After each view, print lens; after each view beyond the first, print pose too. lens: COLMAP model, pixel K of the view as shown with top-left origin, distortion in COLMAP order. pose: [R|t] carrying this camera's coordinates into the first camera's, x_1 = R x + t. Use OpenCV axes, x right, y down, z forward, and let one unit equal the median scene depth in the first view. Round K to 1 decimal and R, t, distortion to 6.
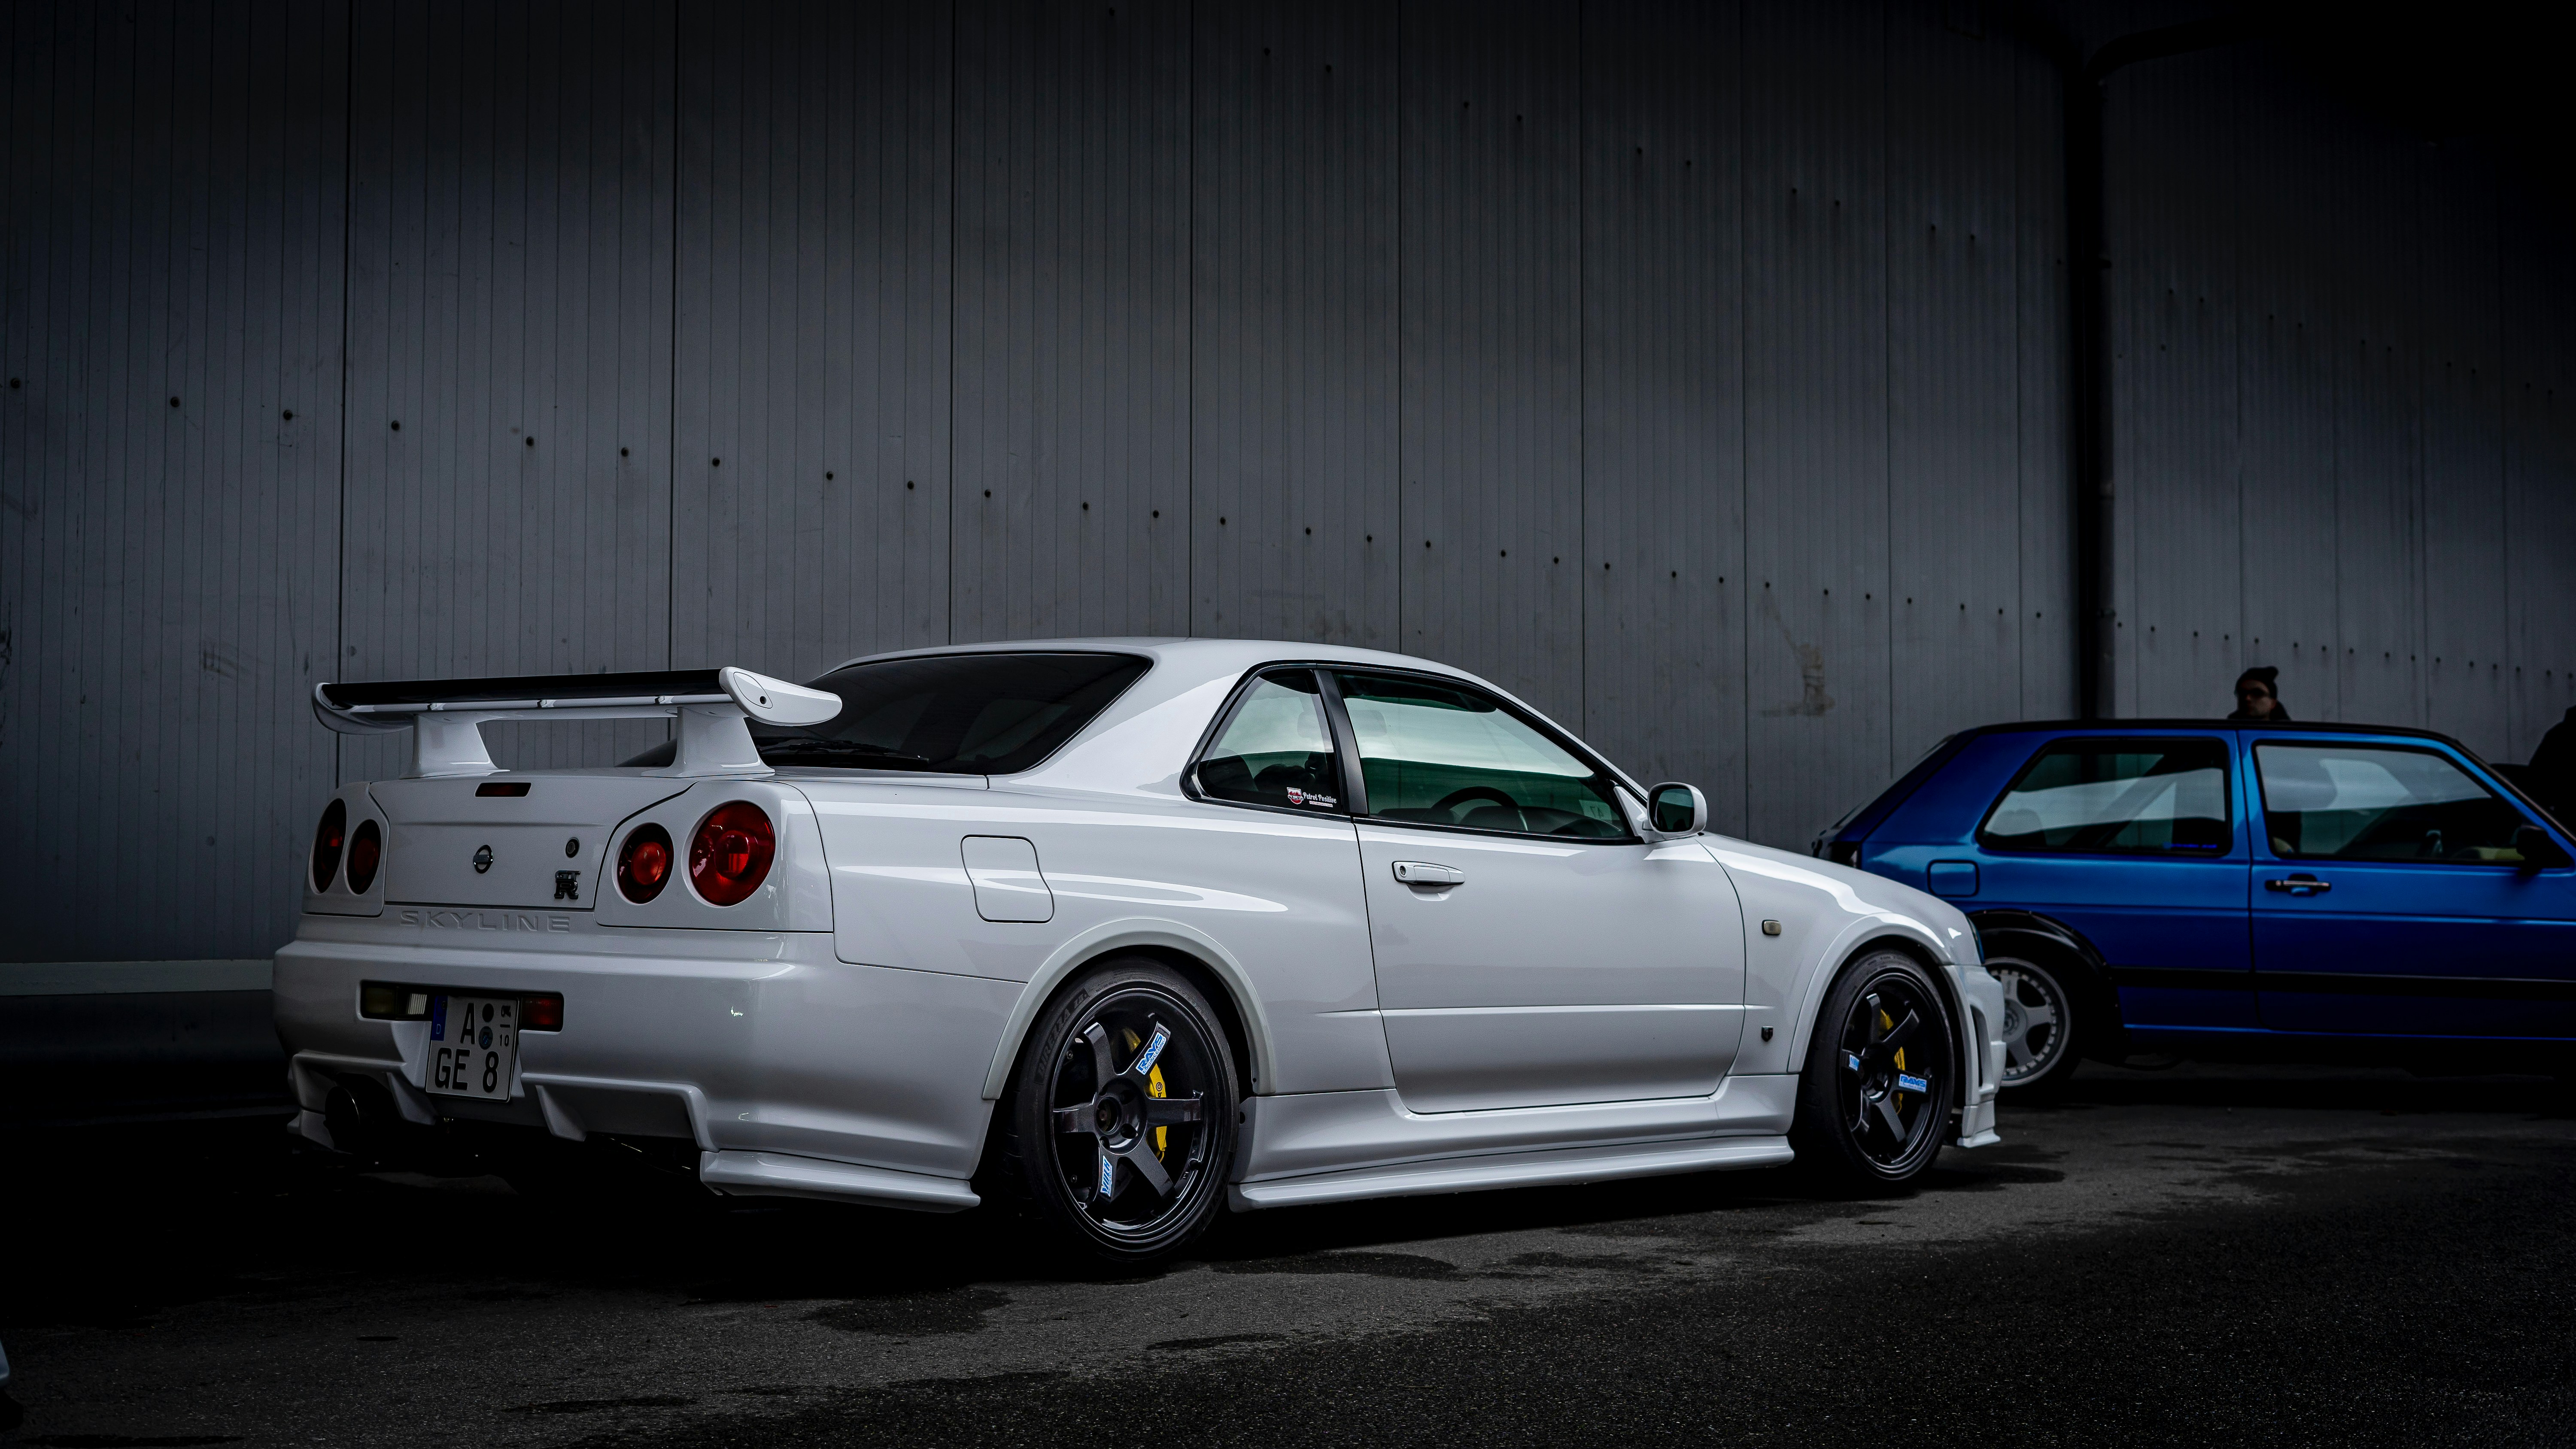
lens RADIAL K [[3762.0, 0, 1288.0], [0, 3762.0, 724.5], [0, 0, 1]] dist [0.025092, 0.002245]
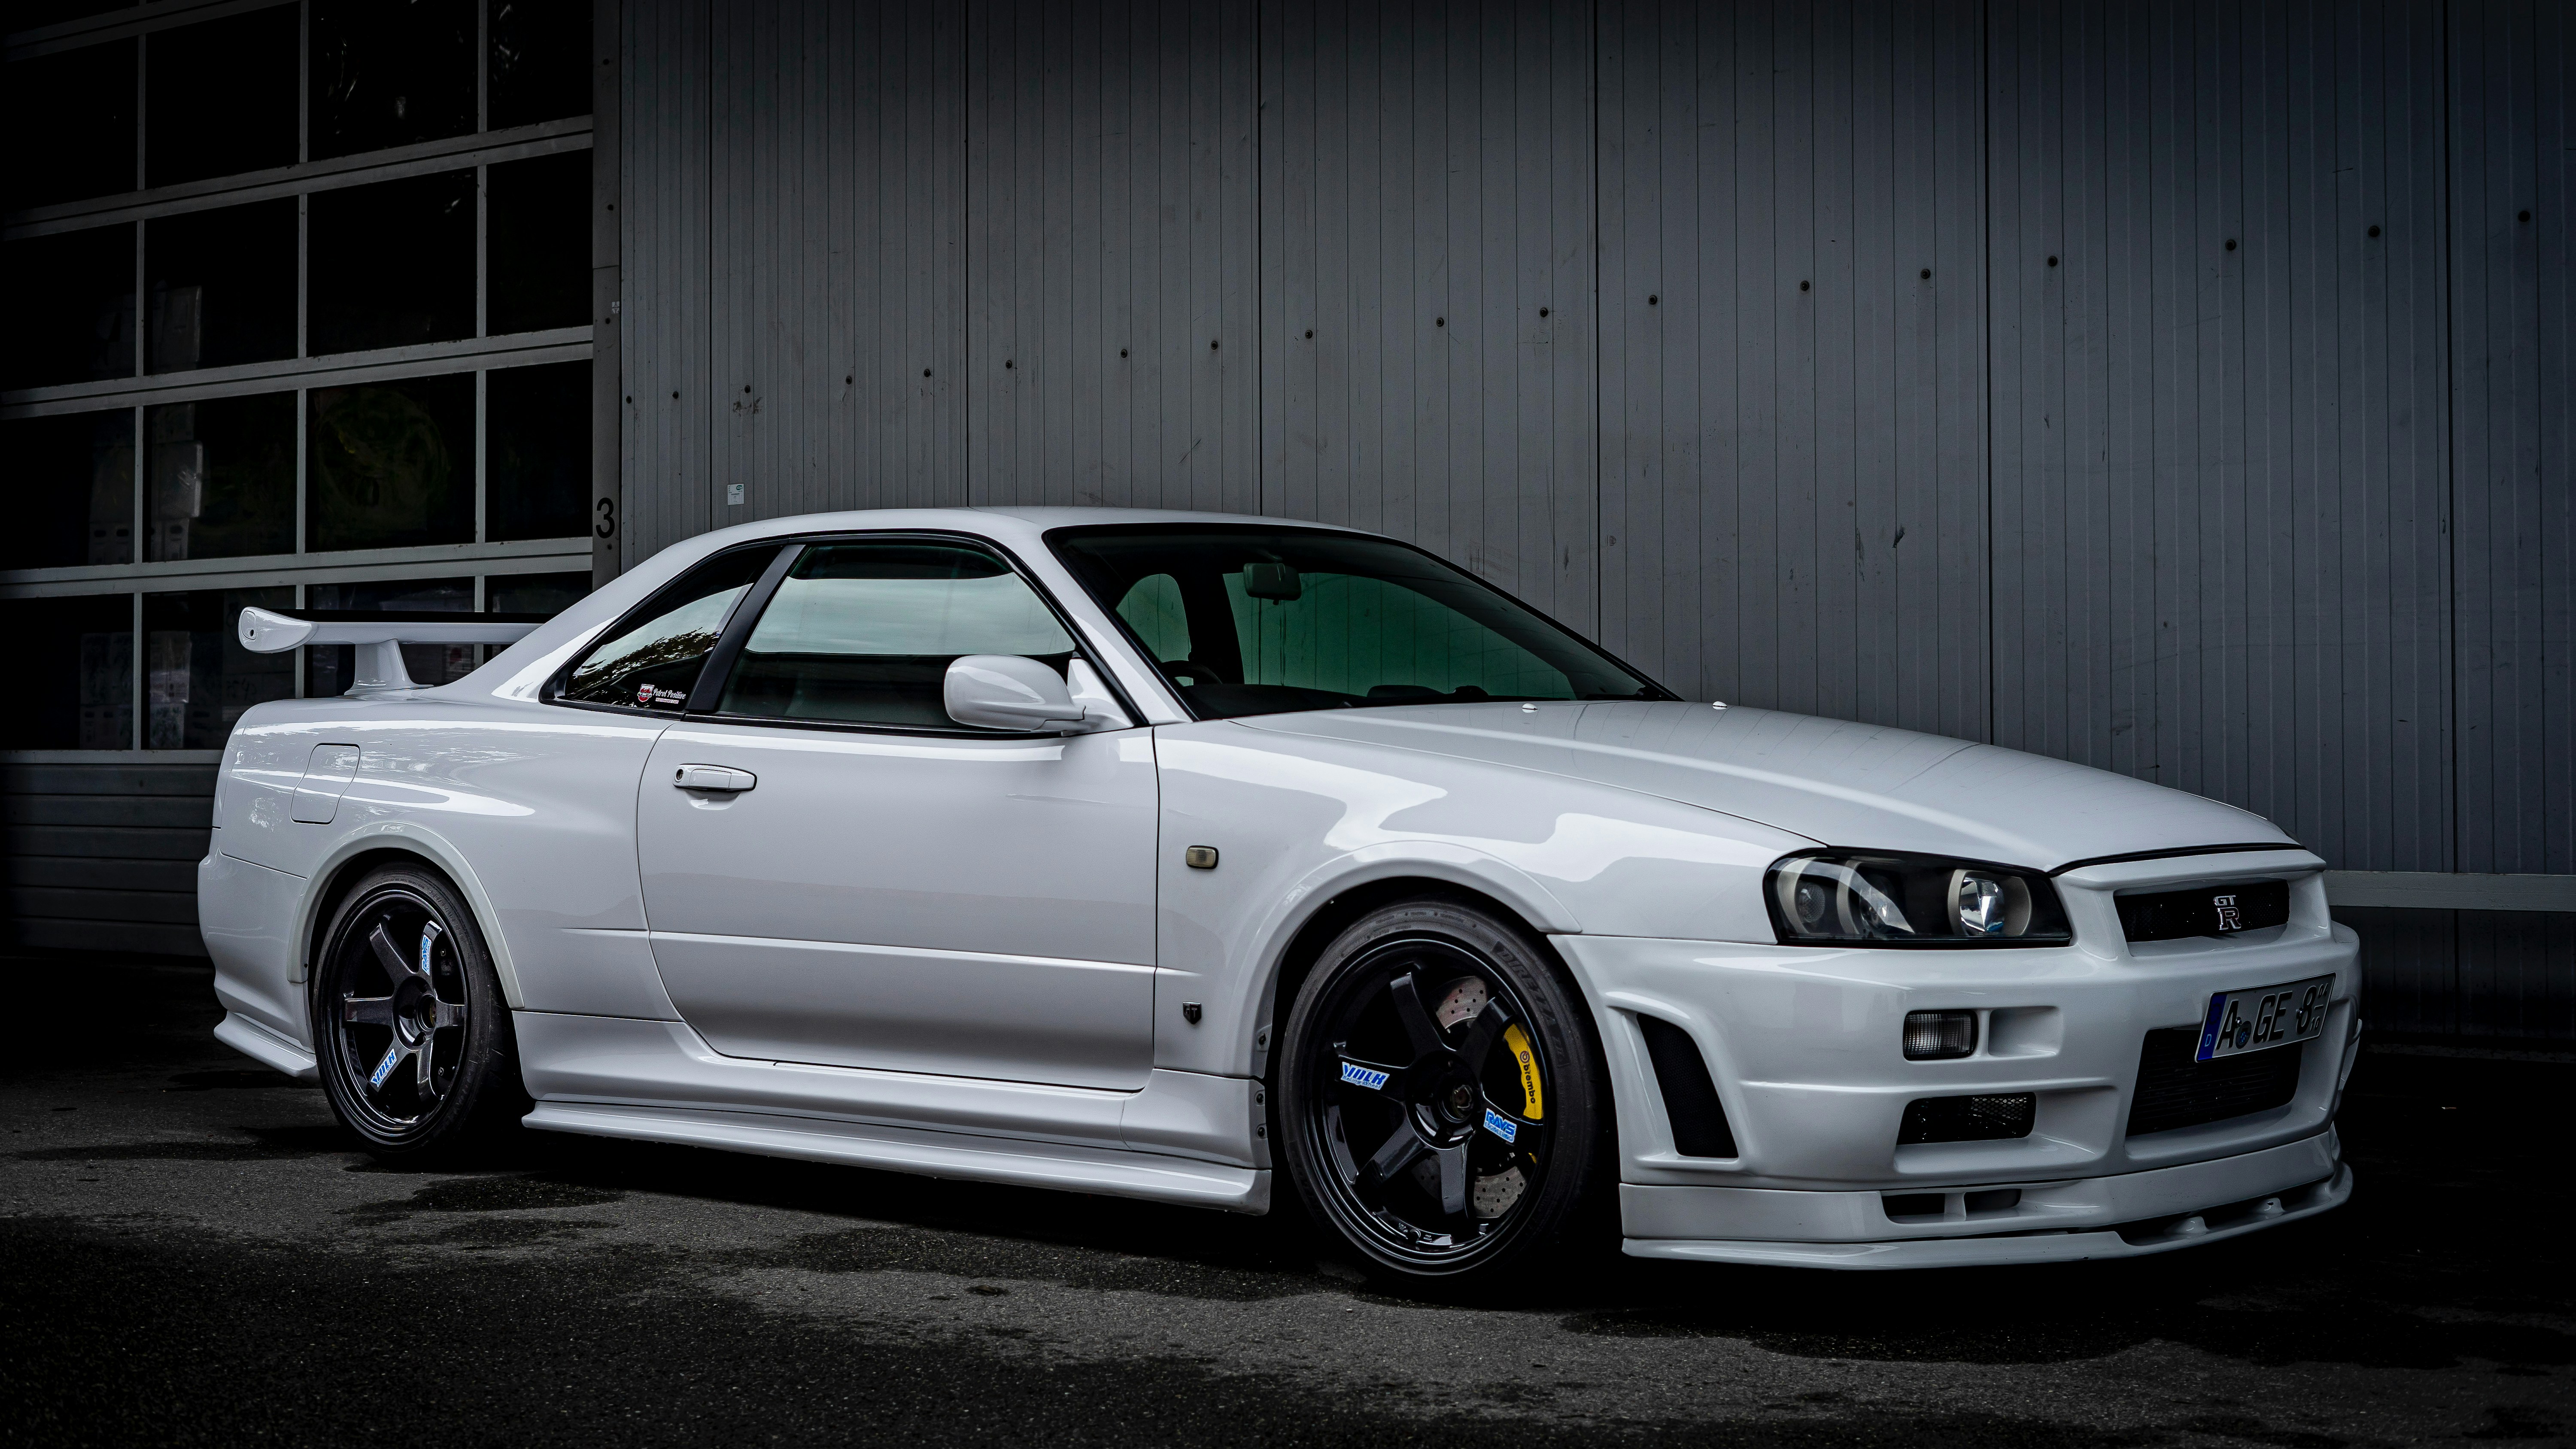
lens RADIAL K [[3762.0, 0, 1288.0], [0, 3762.0, 724.5], [0, 0, 1]] dist [0.025092, 0.002245]
pose [[-0.000685, -0.007781, -0.999969, 0.841742], [0.043793, 0.999010, -0.007804, 0.037257], [0.999040, -0.043797, -0.000344, 1.058070]]
